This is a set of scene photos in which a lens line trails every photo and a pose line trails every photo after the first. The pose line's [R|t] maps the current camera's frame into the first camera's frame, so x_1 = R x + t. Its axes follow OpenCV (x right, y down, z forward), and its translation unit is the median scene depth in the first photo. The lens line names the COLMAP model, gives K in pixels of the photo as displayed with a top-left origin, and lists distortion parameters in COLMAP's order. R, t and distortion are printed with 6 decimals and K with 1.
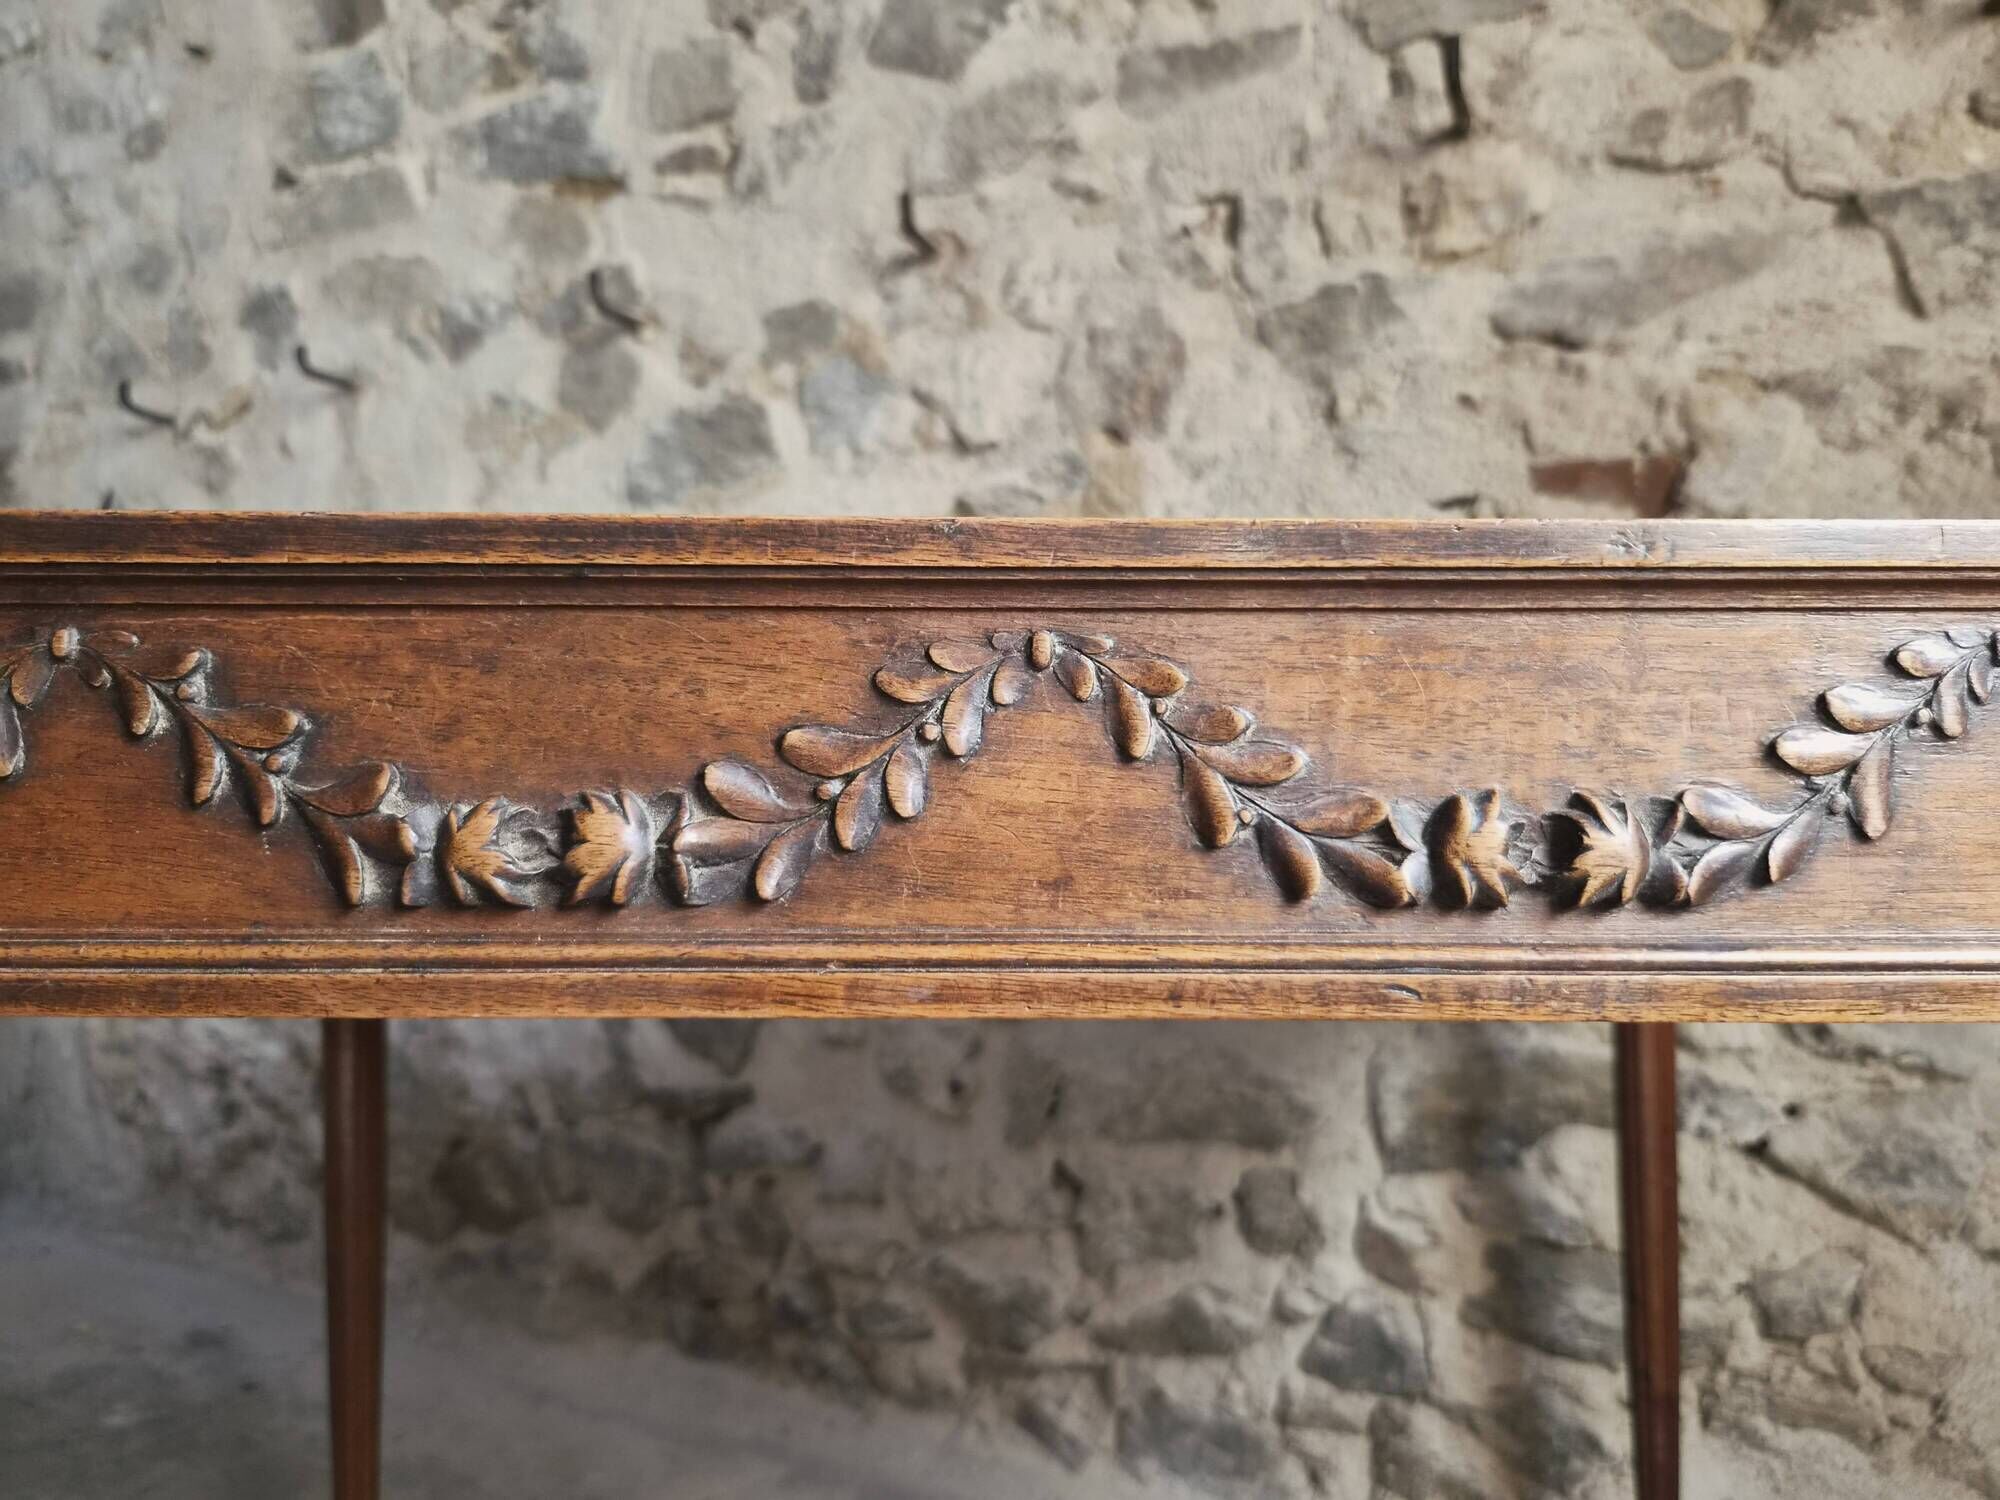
lens RADIAL K [[1378.3, 0, 998.5], [0, 1378.3, 738.2], [0, 0, 1]] dist [0.039784, -0.043557]
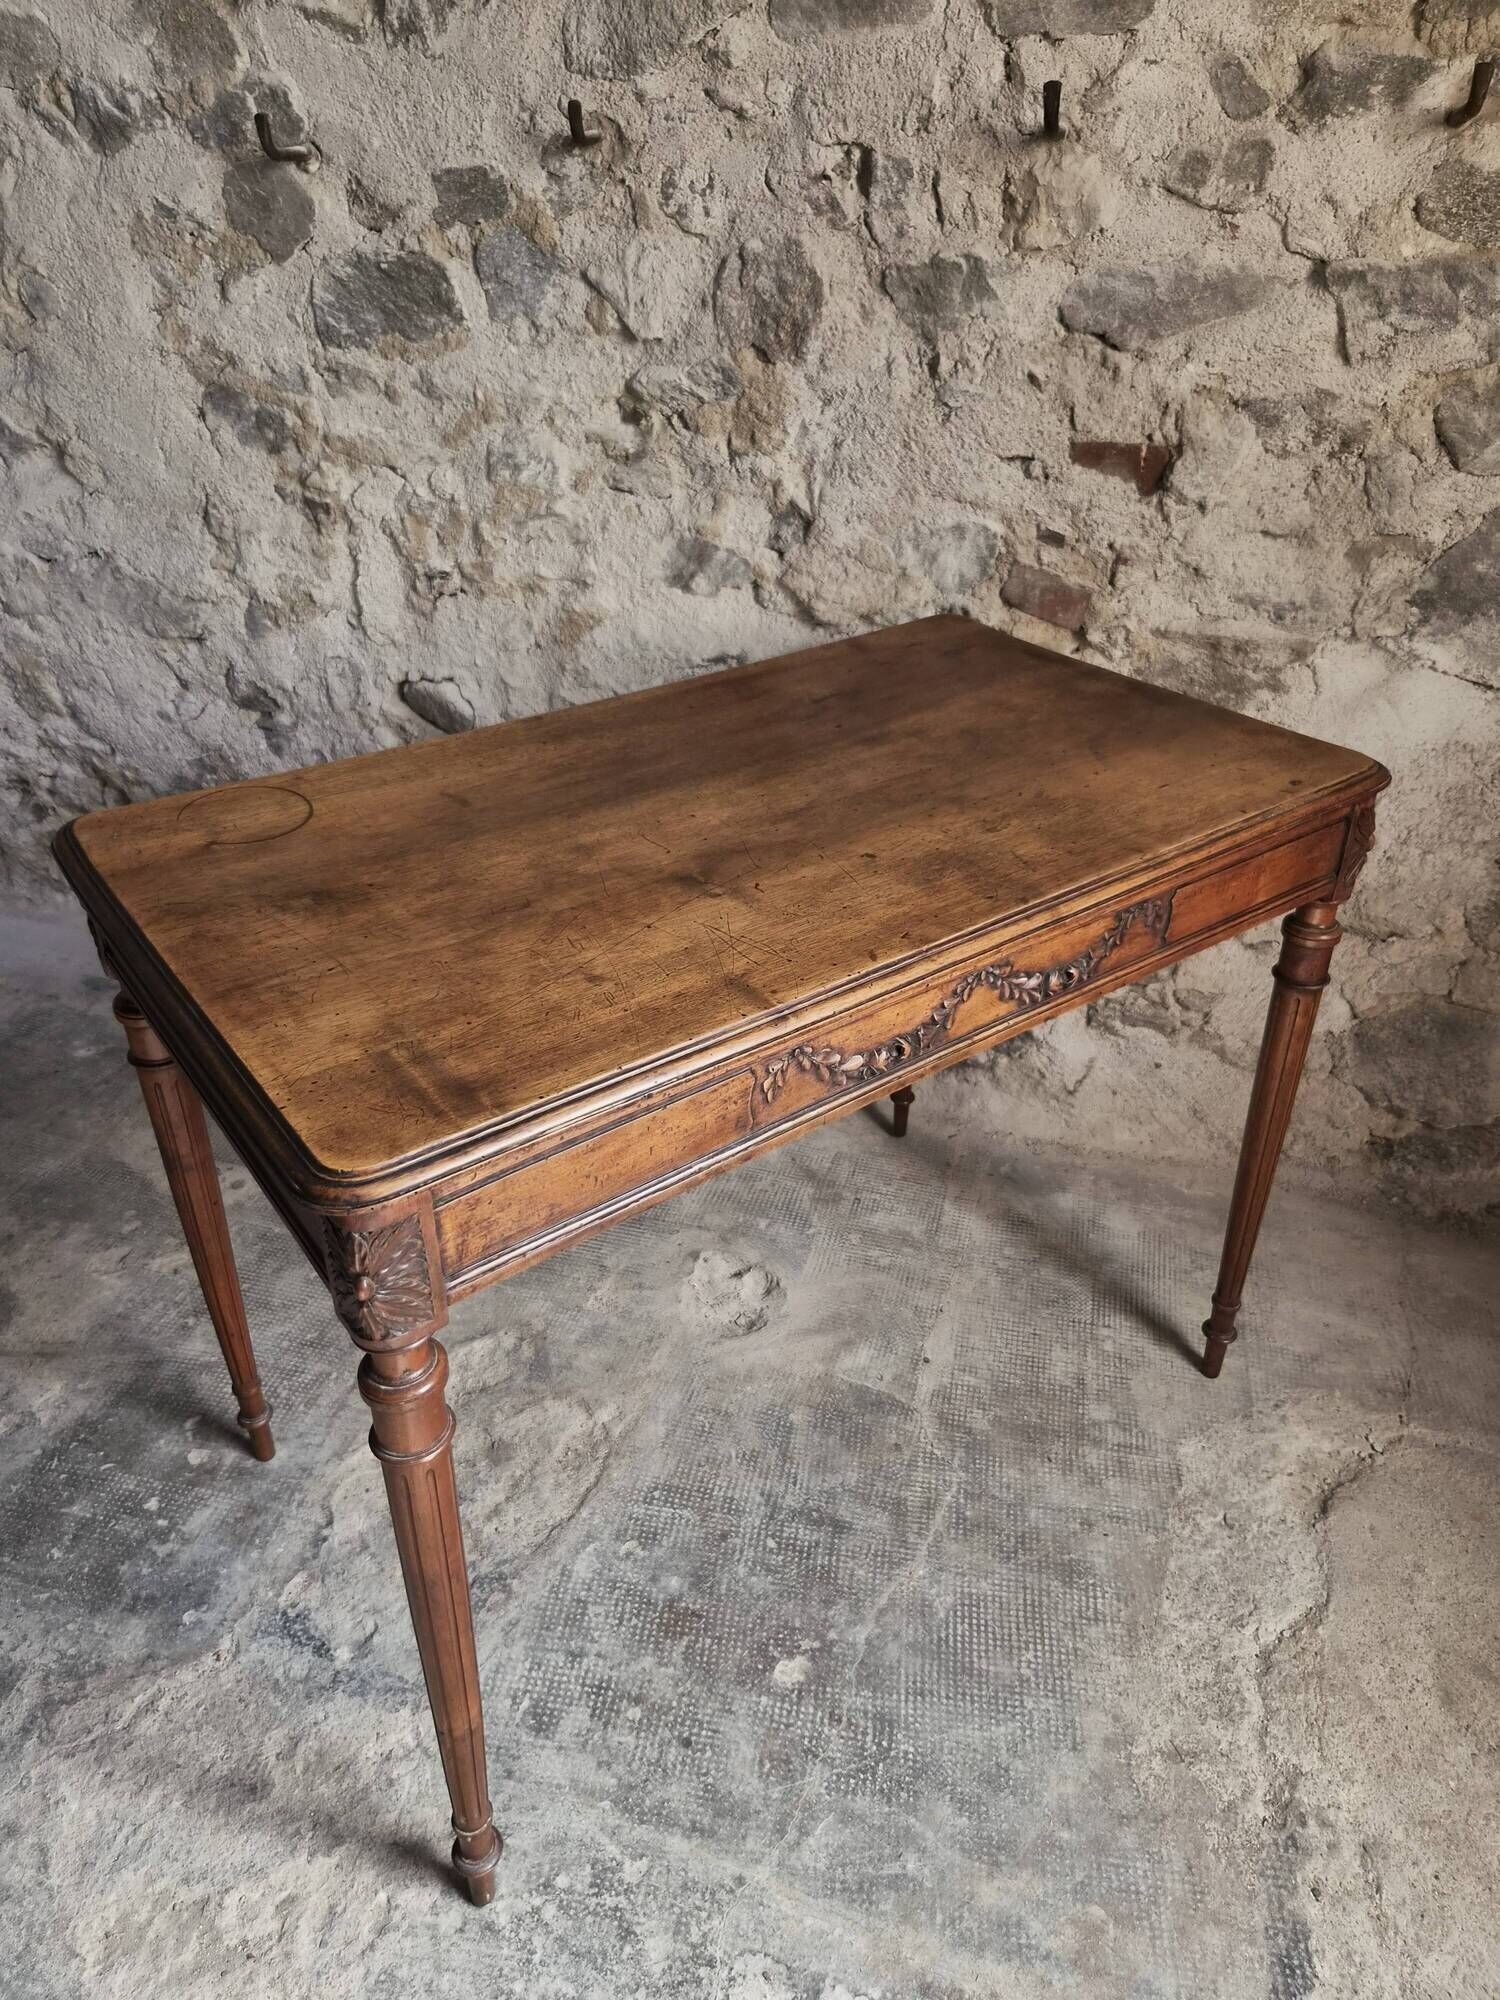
lens RADIAL K [[1351.5, 0, 759.1], [0, 1351.5, 985.5], [0, 0, 1]] dist [0.057918, -0.046295]
pose [[0.989651, -0.068990, 0.125822, -0.115104], [-0.009172, 0.844634, 0.535266, -0.413901], [-0.143202, -0.530881, 0.835260, -0.329590]]
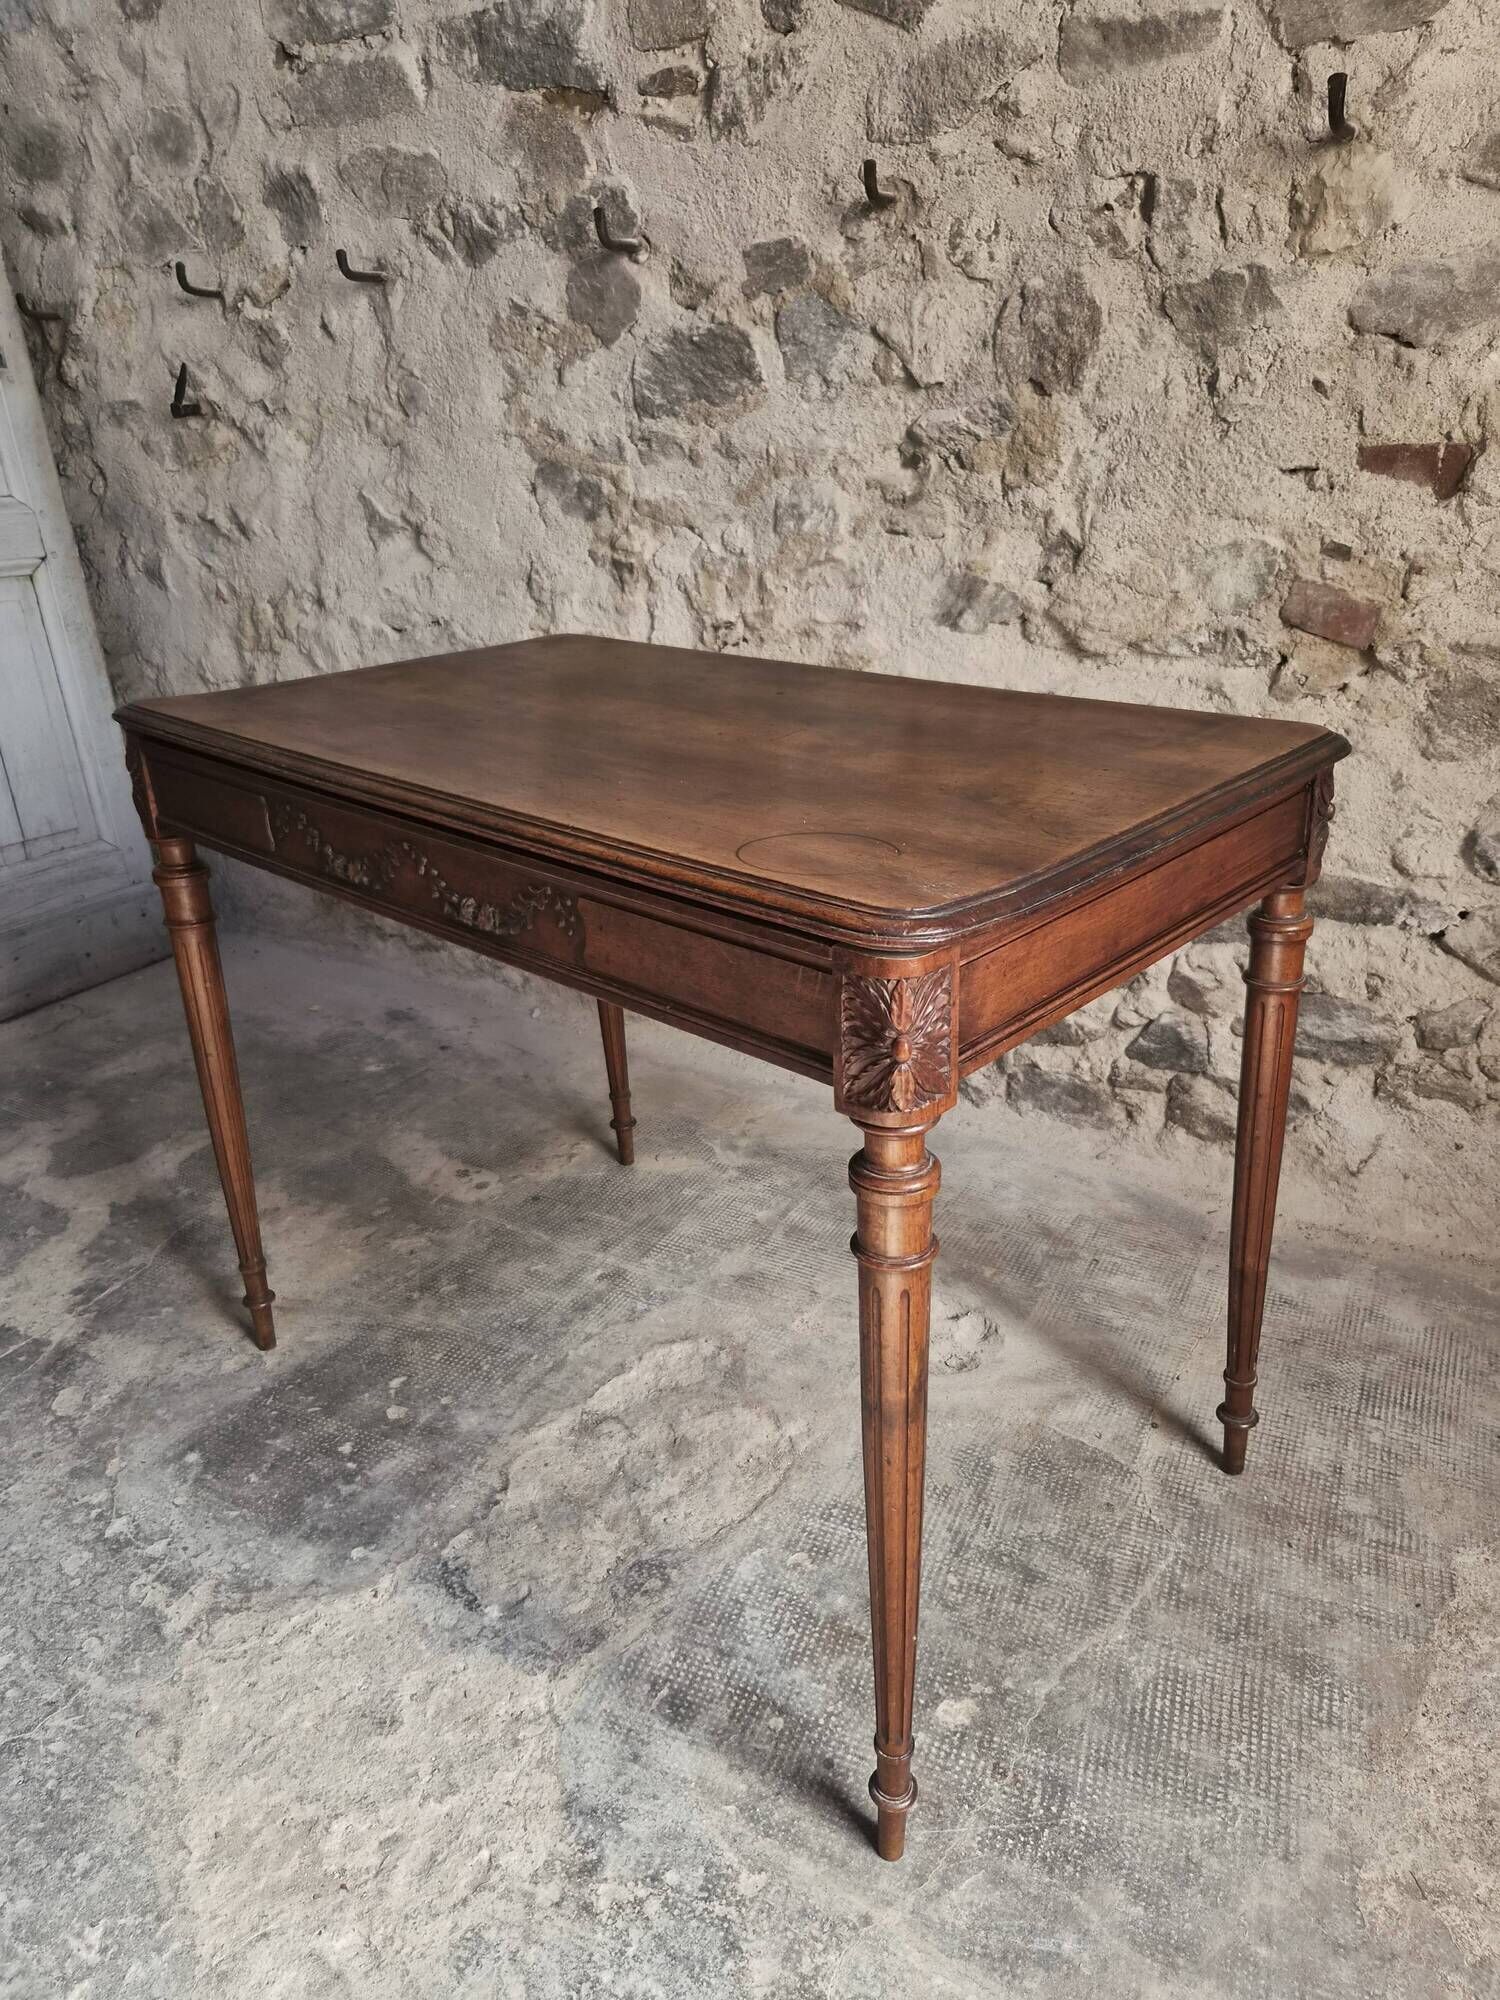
lens RADIAL K [[1344.5, 0, 772.9], [0, 1344.5, 988.8], [0, 0, 1]] dist [0.060799, -0.048568]
pose [[0.995685, 0.005613, -0.092632, -0.039863], [0.033332, 0.909930, 0.413420, -0.252239], [0.086609, -0.414723, 0.905816, -0.380136]]
